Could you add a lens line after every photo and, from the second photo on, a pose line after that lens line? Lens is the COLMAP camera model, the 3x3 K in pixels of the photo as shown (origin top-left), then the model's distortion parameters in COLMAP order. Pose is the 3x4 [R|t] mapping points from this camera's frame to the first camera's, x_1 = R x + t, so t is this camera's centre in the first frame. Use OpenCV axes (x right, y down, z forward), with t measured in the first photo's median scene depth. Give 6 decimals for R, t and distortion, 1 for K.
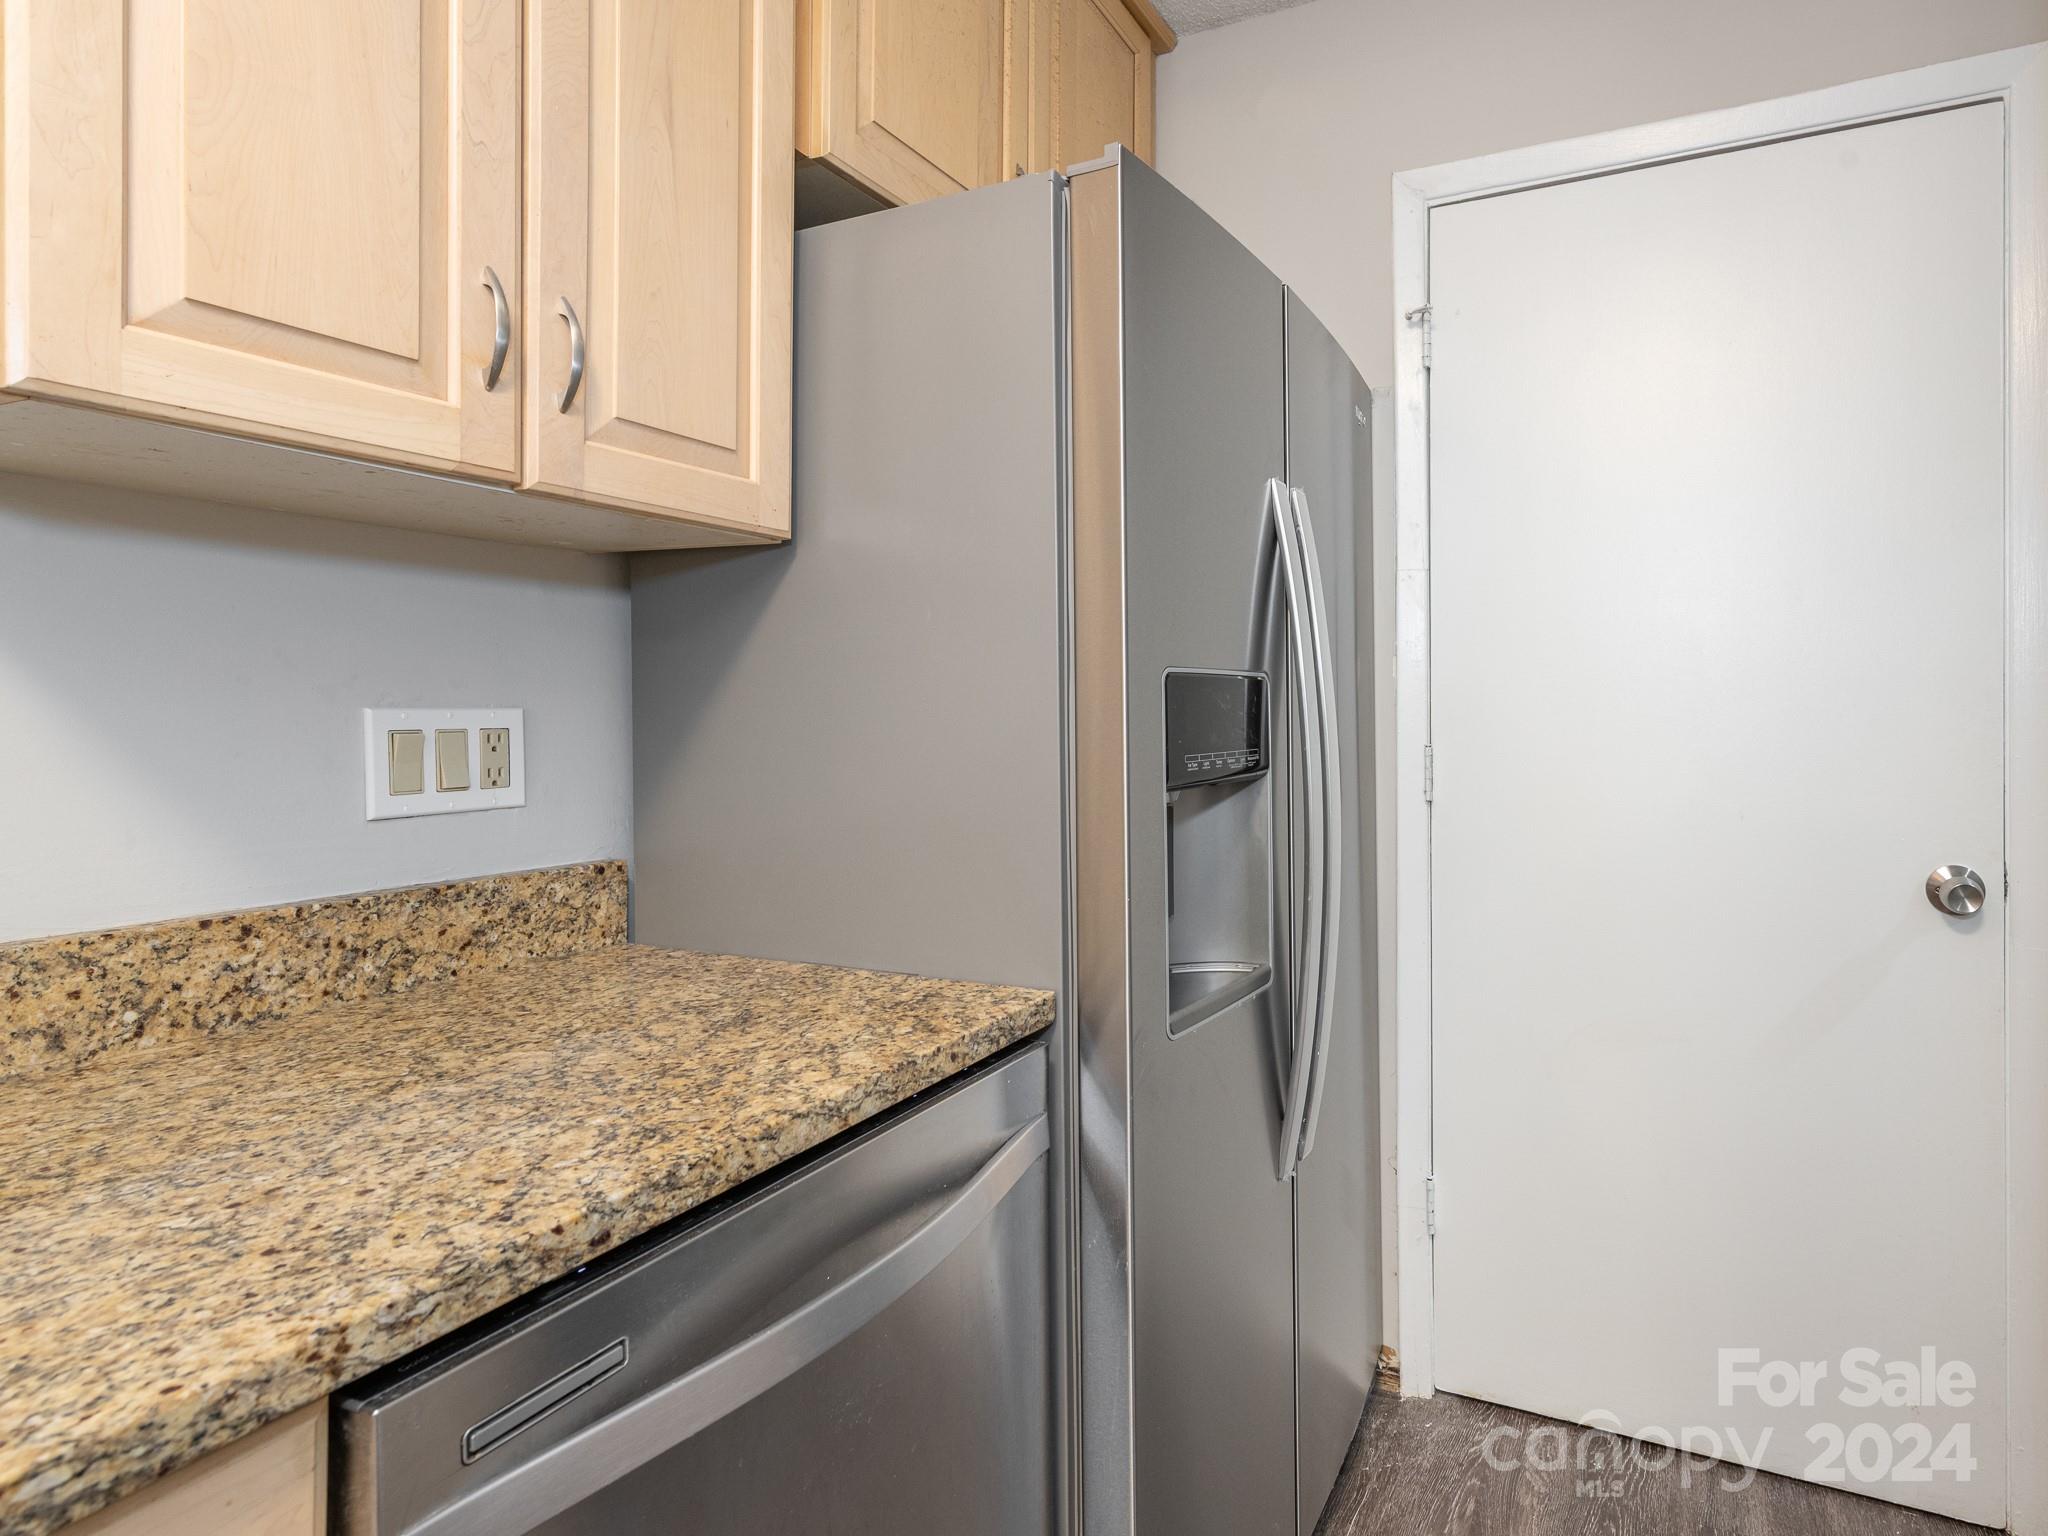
lens RADIAL K [[1211.8, 0, 1124.2], [0, 1211.8, 701.2], [0, 0, 1]] dist [0.008584, -0.003370]
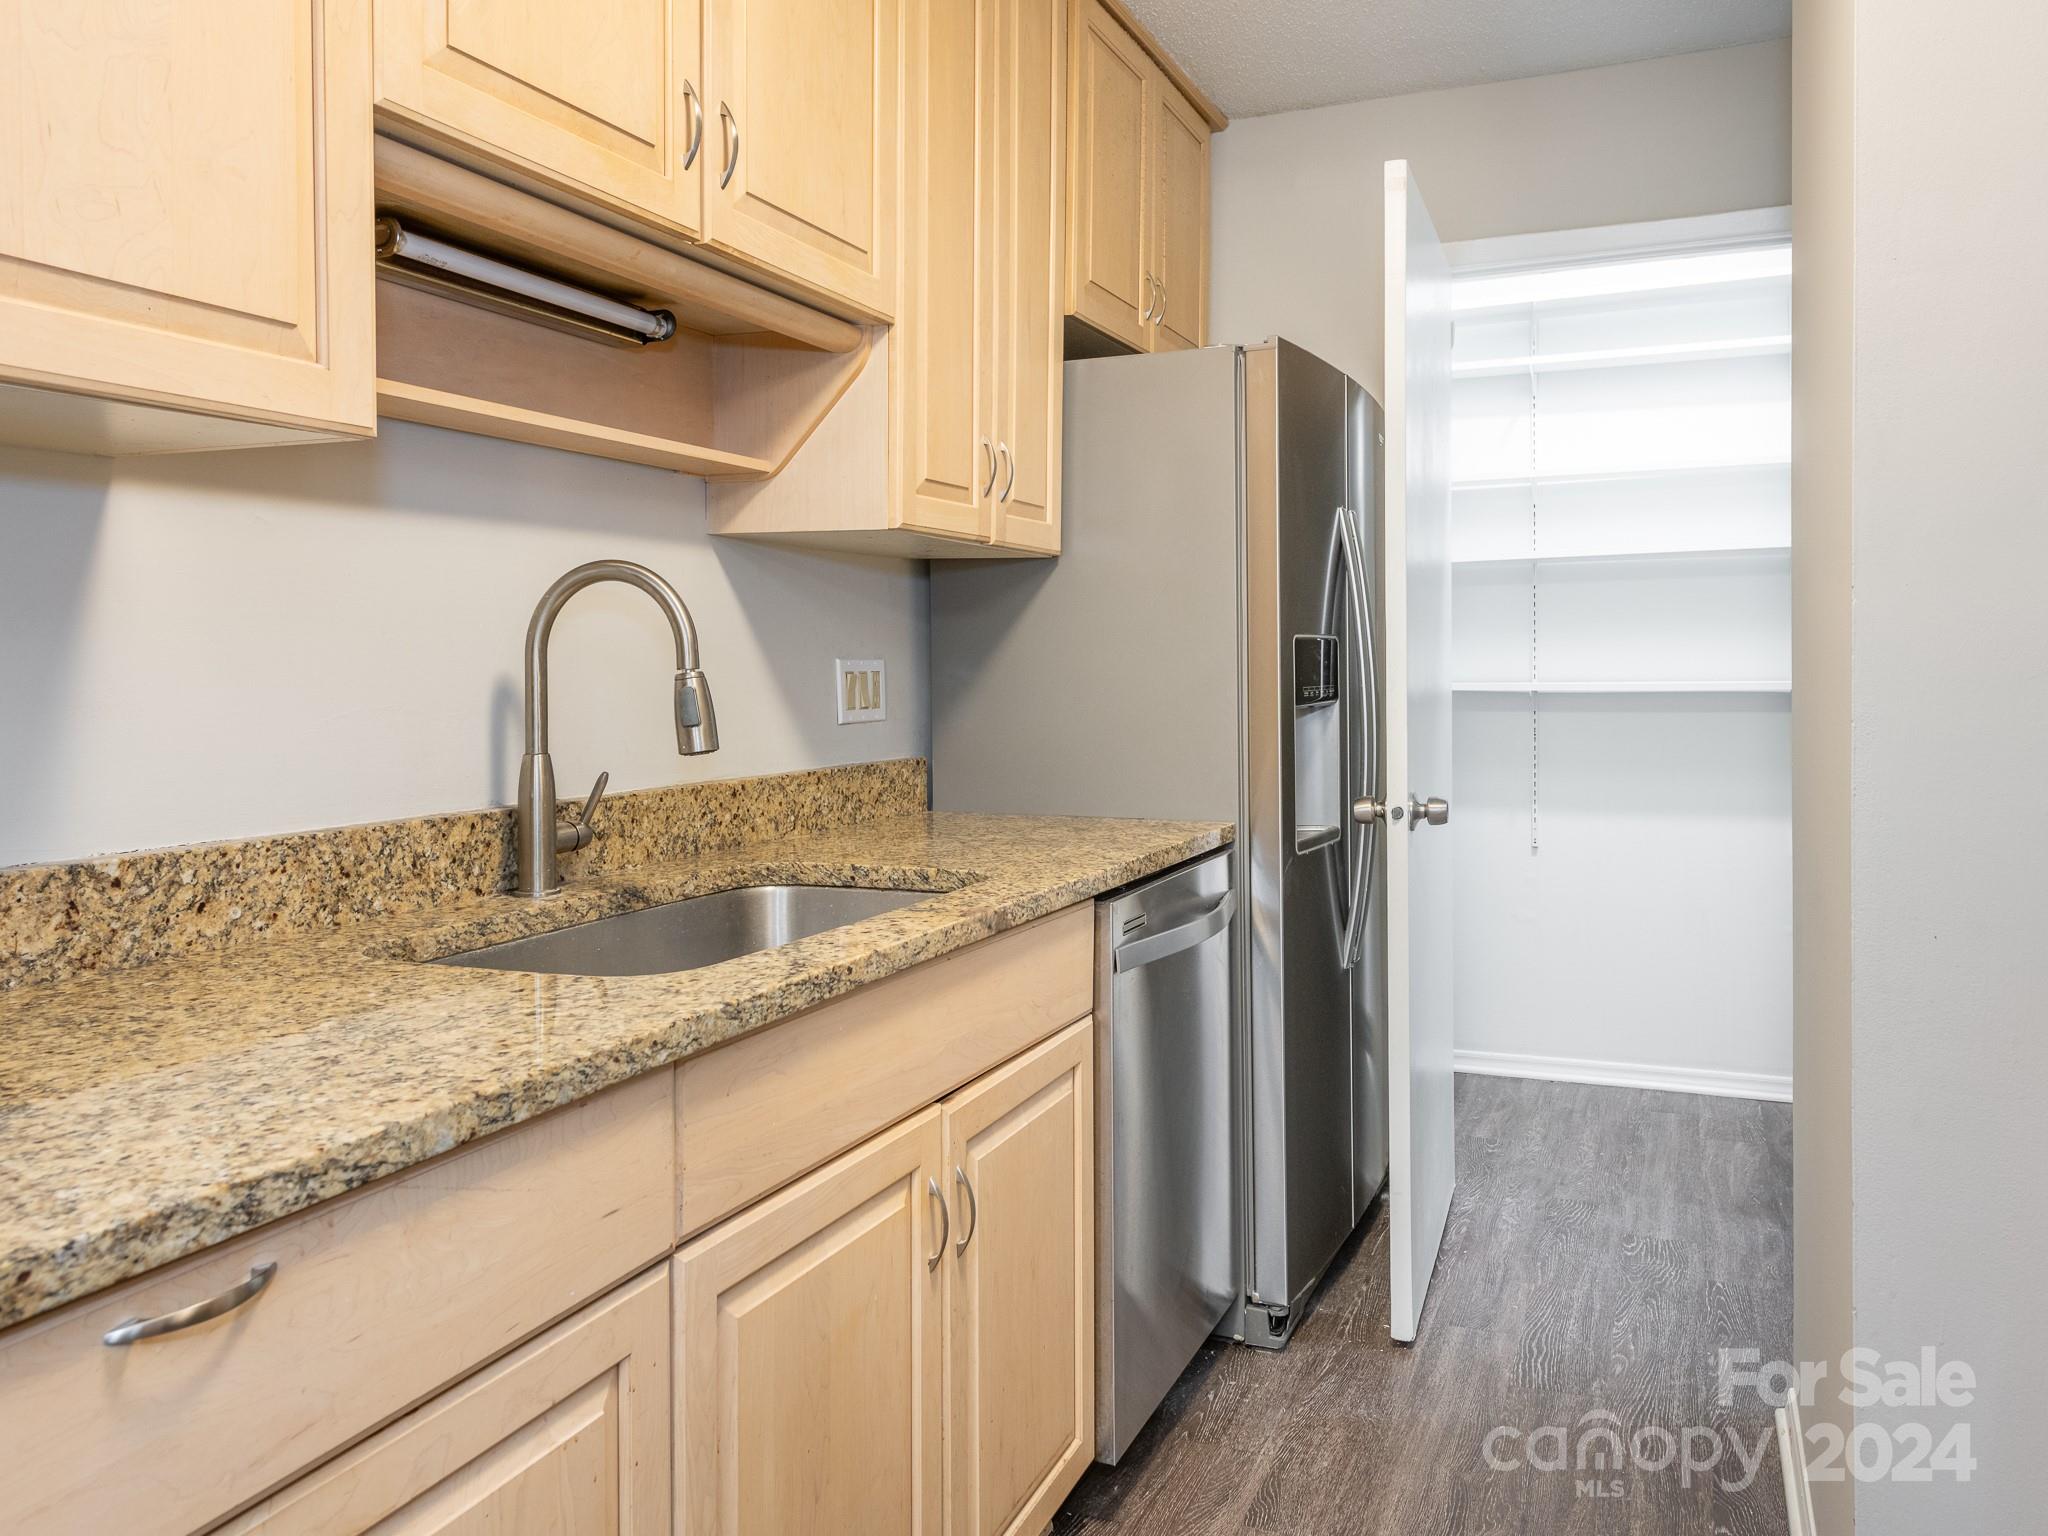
lens RADIAL K [[1514.5, 0, 1023.6], [0, 1514.5, 667.7], [0, 0, 1]] dist [0.059637, -0.001707]
pose [[0.999798, -0.000012, 0.020092, -0.386418], [-0.000210, 0.999939, 0.011019, -0.005950], [-0.020090, -0.011021, 0.999737, -1.107275]]
